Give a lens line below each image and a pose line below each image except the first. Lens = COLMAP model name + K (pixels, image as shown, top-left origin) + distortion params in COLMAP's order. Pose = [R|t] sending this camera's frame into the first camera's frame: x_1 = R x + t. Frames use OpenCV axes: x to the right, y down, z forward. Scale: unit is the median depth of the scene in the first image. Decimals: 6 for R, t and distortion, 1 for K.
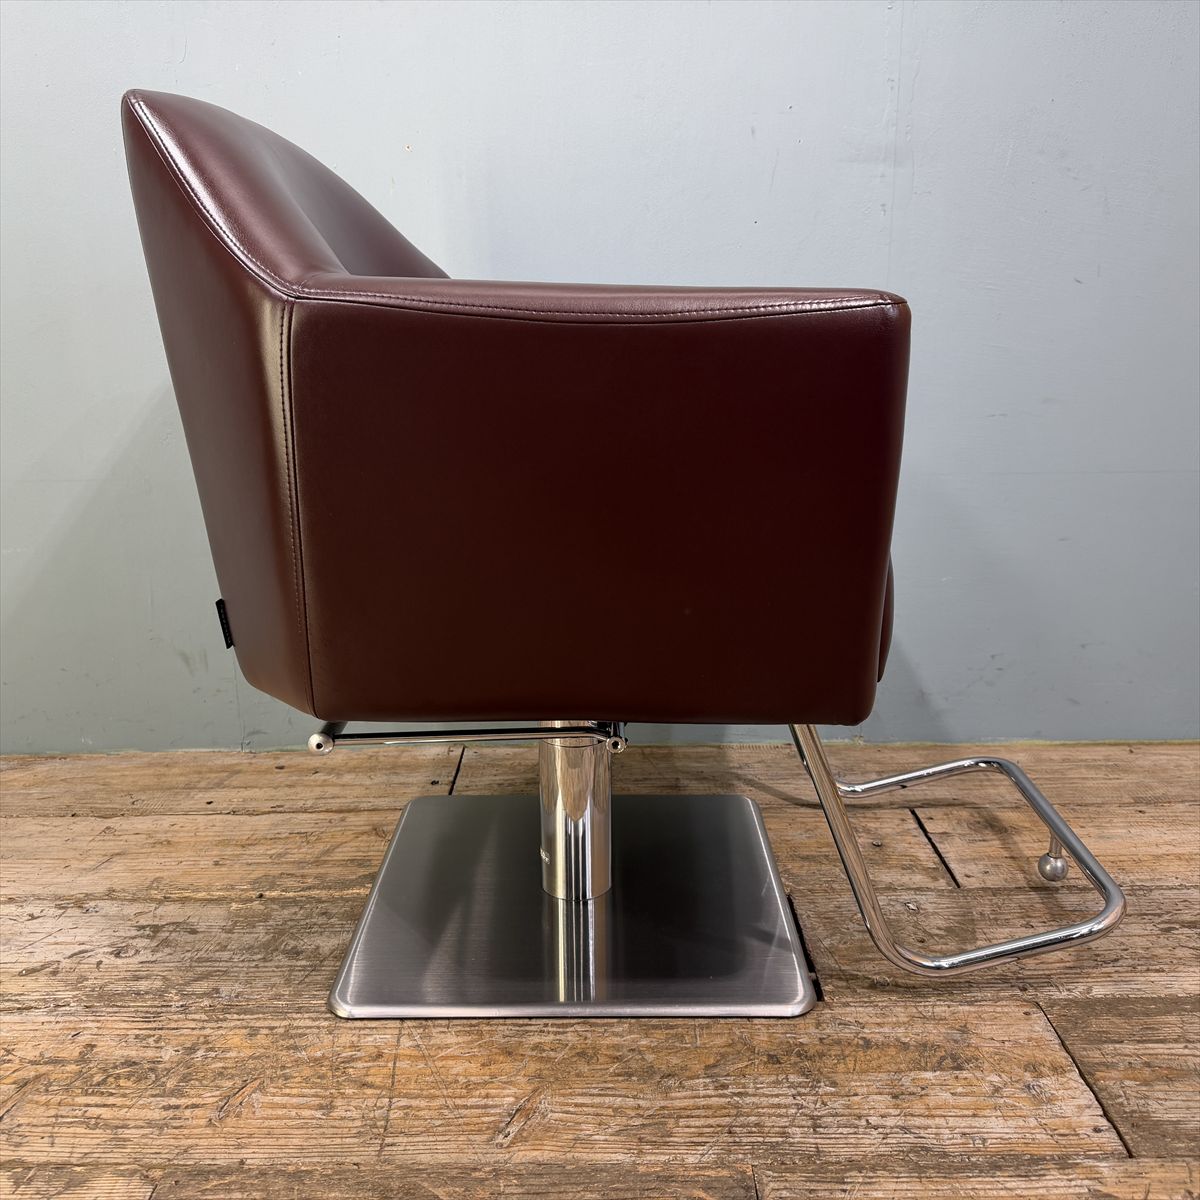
lens RADIAL K [[1125.1, 0, 600.1], [0, 1125.1, 602.2], [0, 0, 1]] dist [-0.029965, 0.000000]
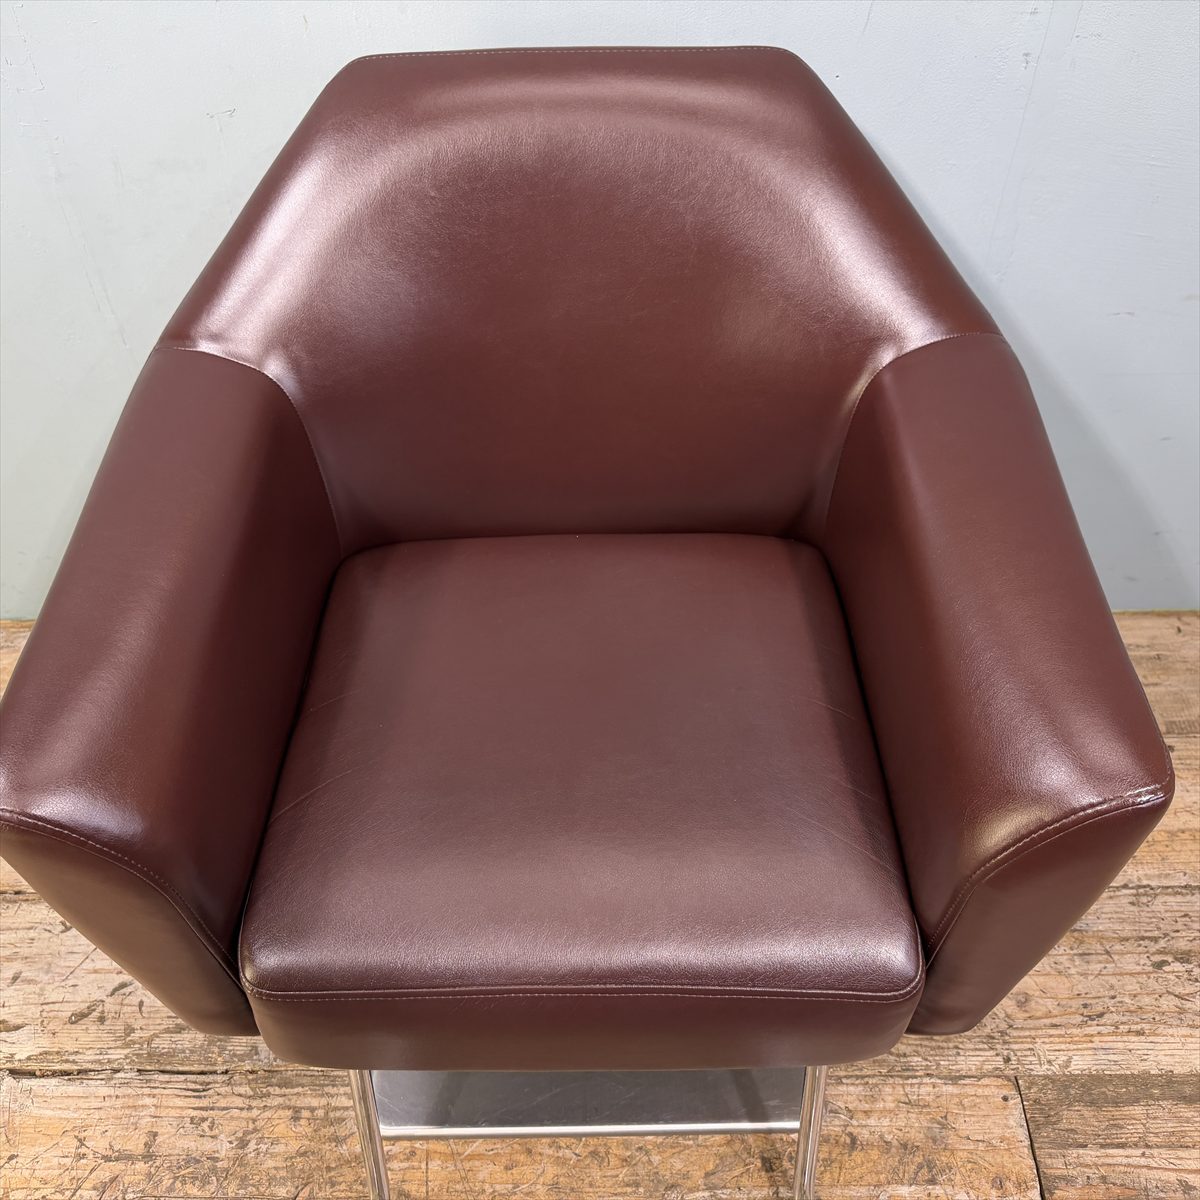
lens RADIAL K [[1125.1, 0, 596.5], [0, 1125.1, 566.5], [0, 0, 1]] dist [-0.029965, 0.000000]
pose [[0.999891, 0.000243, -0.014746, 0.001528], [0.007755, 0.841805, 0.539726, -0.534545], [0.012545, -0.539782, 0.841711, 0.299005]]
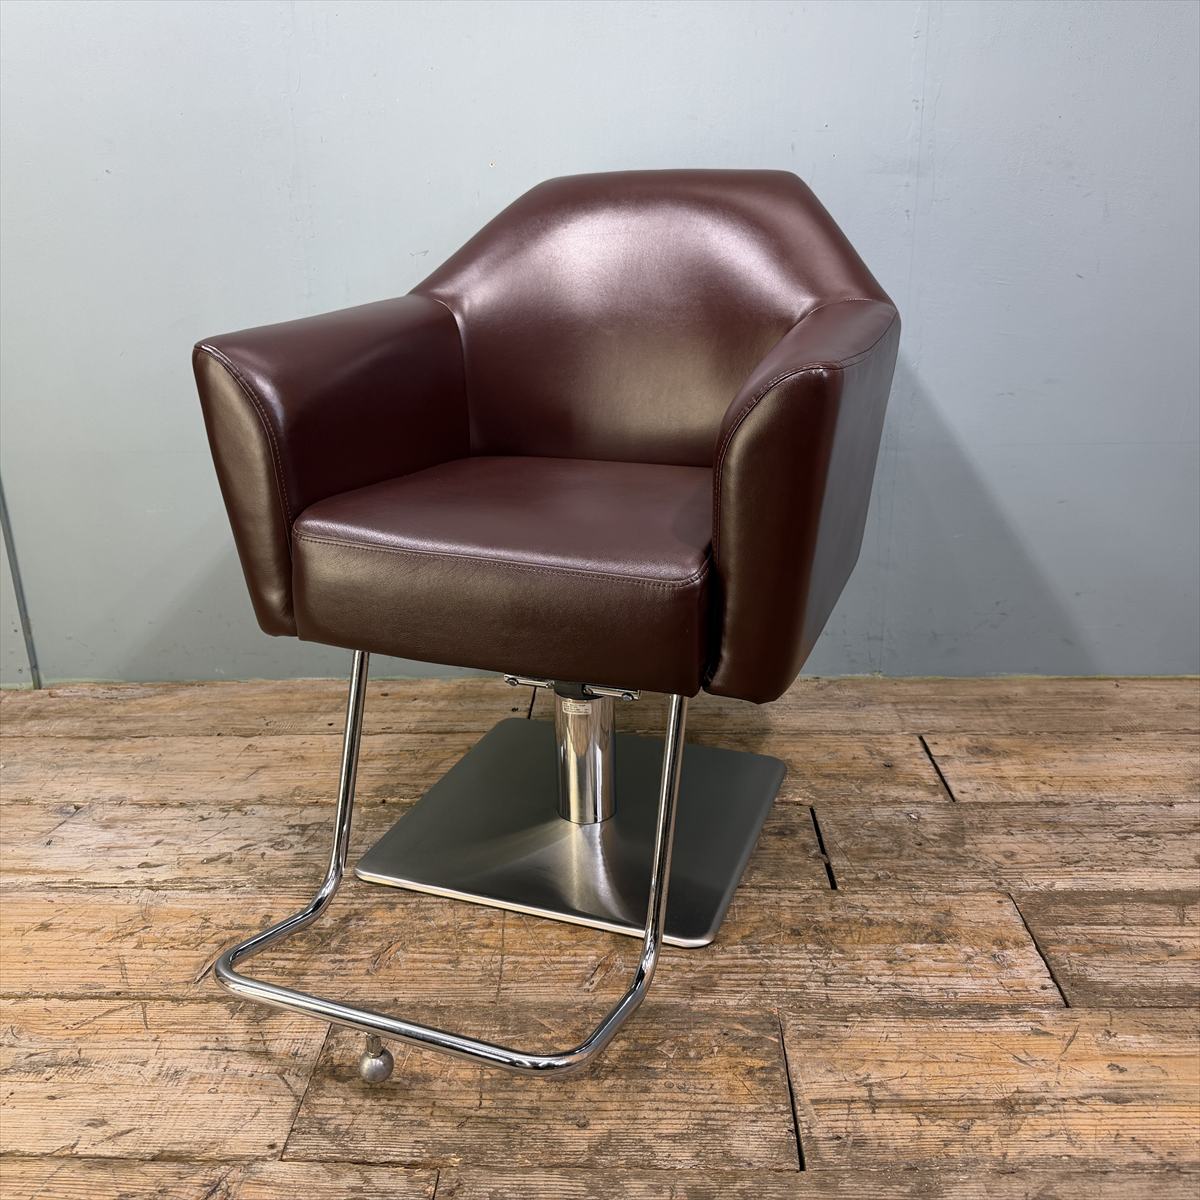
lens RADIAL K [[1125.1, 0, 597.2], [0, 1125.1, 592.2], [0, 0, 1]] dist [-0.029965, 0.000000]
pose [[0.999213, 0.003687, -0.039501, -0.018769], [-0.000783, 0.997309, 0.073304, -0.059174], [0.039665, -0.073216, 0.996527, -0.206022]]
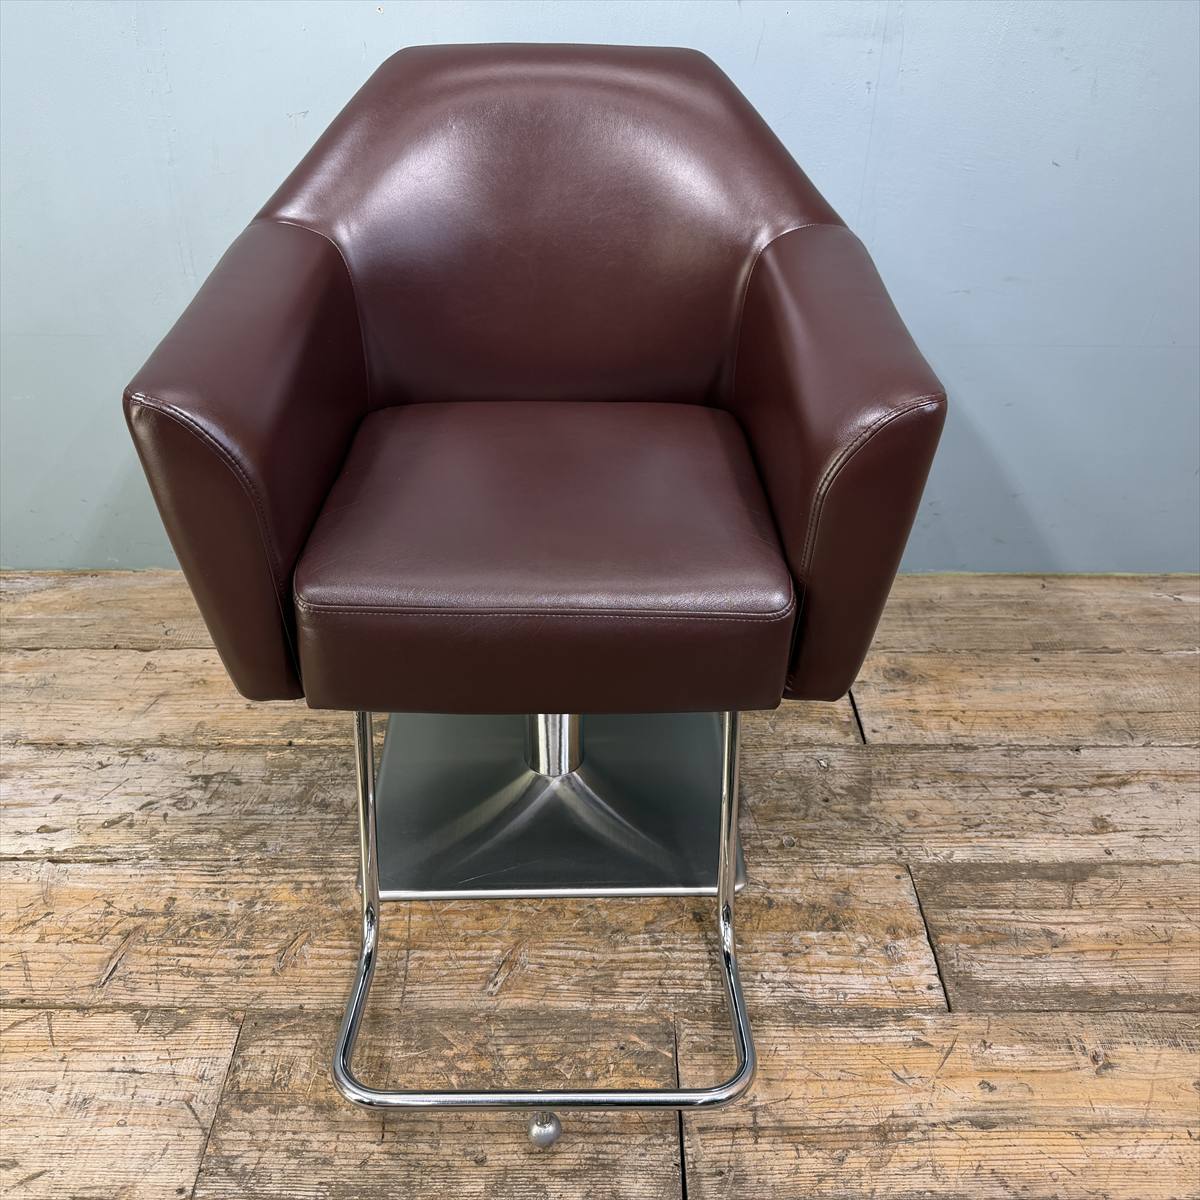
lens RADIAL K [[1125.1, 0, 604.4], [0, 1125.1, 583.2], [0, 0, 1]] dist [-0.029965, 0.000000]
pose [[0.999721, 0.015196, 0.018103, 0.011895], [-0.020474, 0.939459, 0.342049, -0.316838], [-0.011809, -0.342324, 0.939508, -0.078907]]
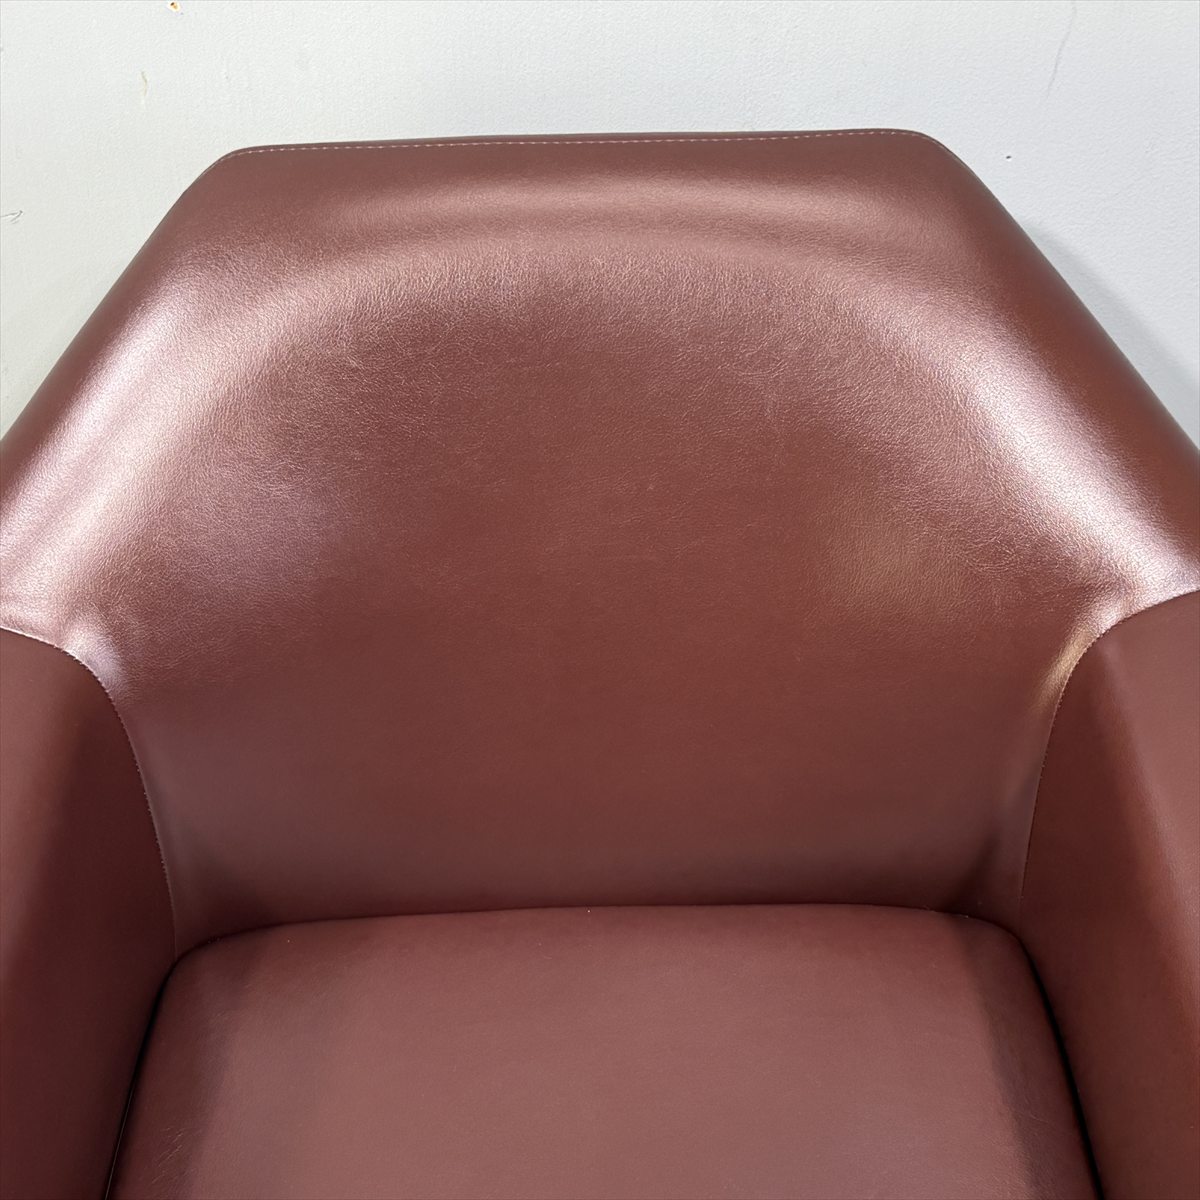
lens RADIAL K [[2155.7, 0, 588.5], [0, 2155.7, 510.9], [0, 0, 1]] dist [0.054420, 0.000000]
pose [[0.999656, -0.012871, -0.022853, -0.002226], [0.020552, 0.925720, 0.377651, -0.606060], [0.016295, -0.377991, 0.925666, 0.230022]]
